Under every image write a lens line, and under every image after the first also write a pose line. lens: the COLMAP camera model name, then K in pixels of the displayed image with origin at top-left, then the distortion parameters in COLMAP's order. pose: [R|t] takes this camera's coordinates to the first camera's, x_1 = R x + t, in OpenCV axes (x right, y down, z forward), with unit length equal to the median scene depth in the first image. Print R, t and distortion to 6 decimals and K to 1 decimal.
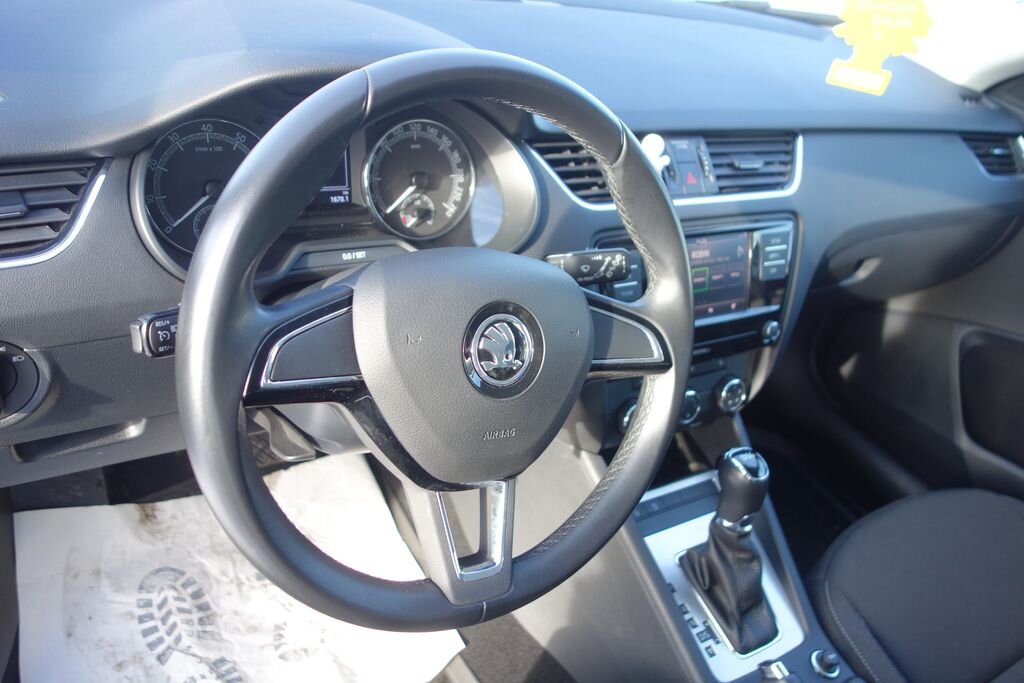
lens RADIAL K [[807.4, 0, 512.0], [0, 807.4, 341.5], [0, 0, 1]] dist [0.005287, -0.005407]
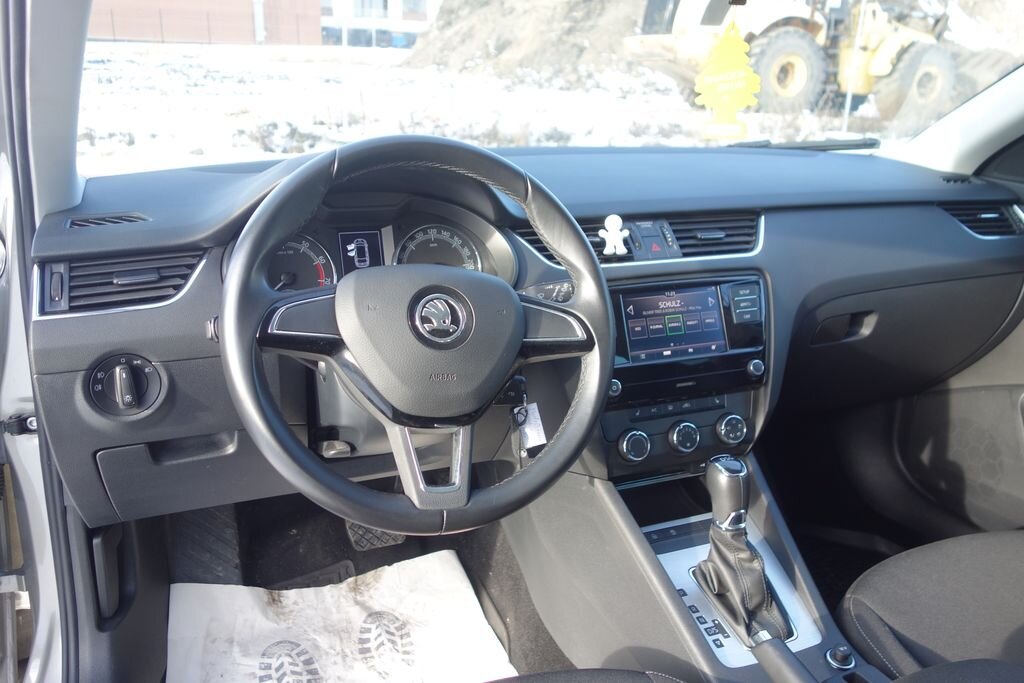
lens RADIAL K [[807.4, 0, 512.0], [0, 807.4, 341.5], [0, 0, 1]] dist [0.005287, -0.005407]
pose [[0.970433, -0.123742, -0.207238, 0.228224], [0.058953, 0.954099, -0.293633, 0.271155], [0.234060, 0.272733, 0.933184, -0.171401]]
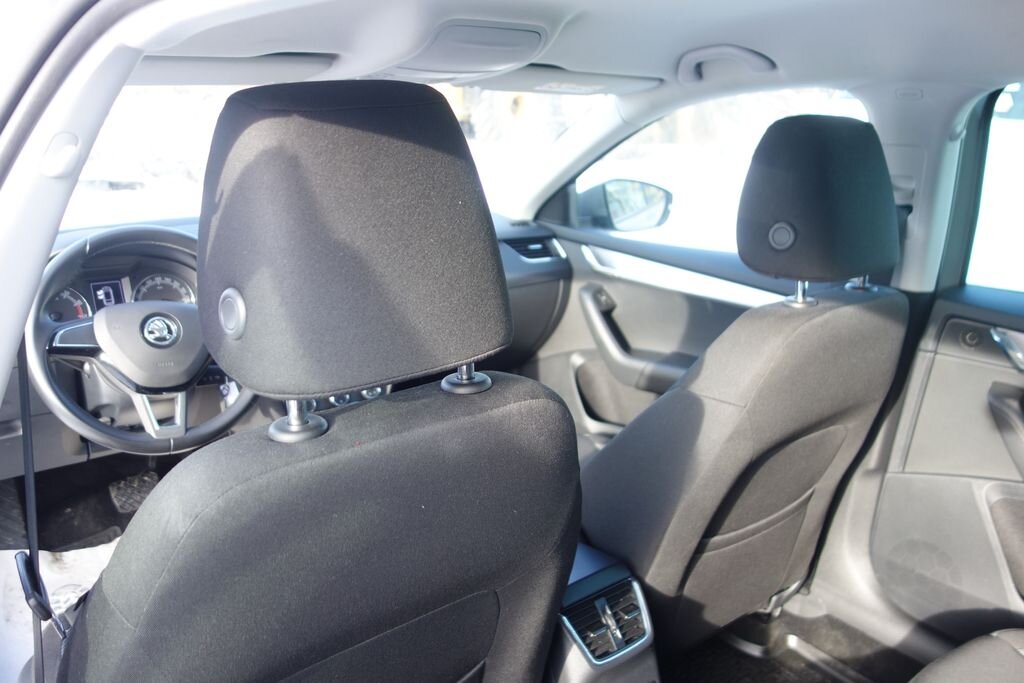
lens RADIAL K [[807.4, 0, 512.0], [0, 807.4, 341.5], [0, 0, 1]] dist [0.005287, -0.005407]
pose [[0.975558, -0.209741, 0.065534, 0.500191], [0.219726, 0.934470, -0.280153, 0.558629], [-0.002481, 0.287705, 0.957716, -0.797119]]
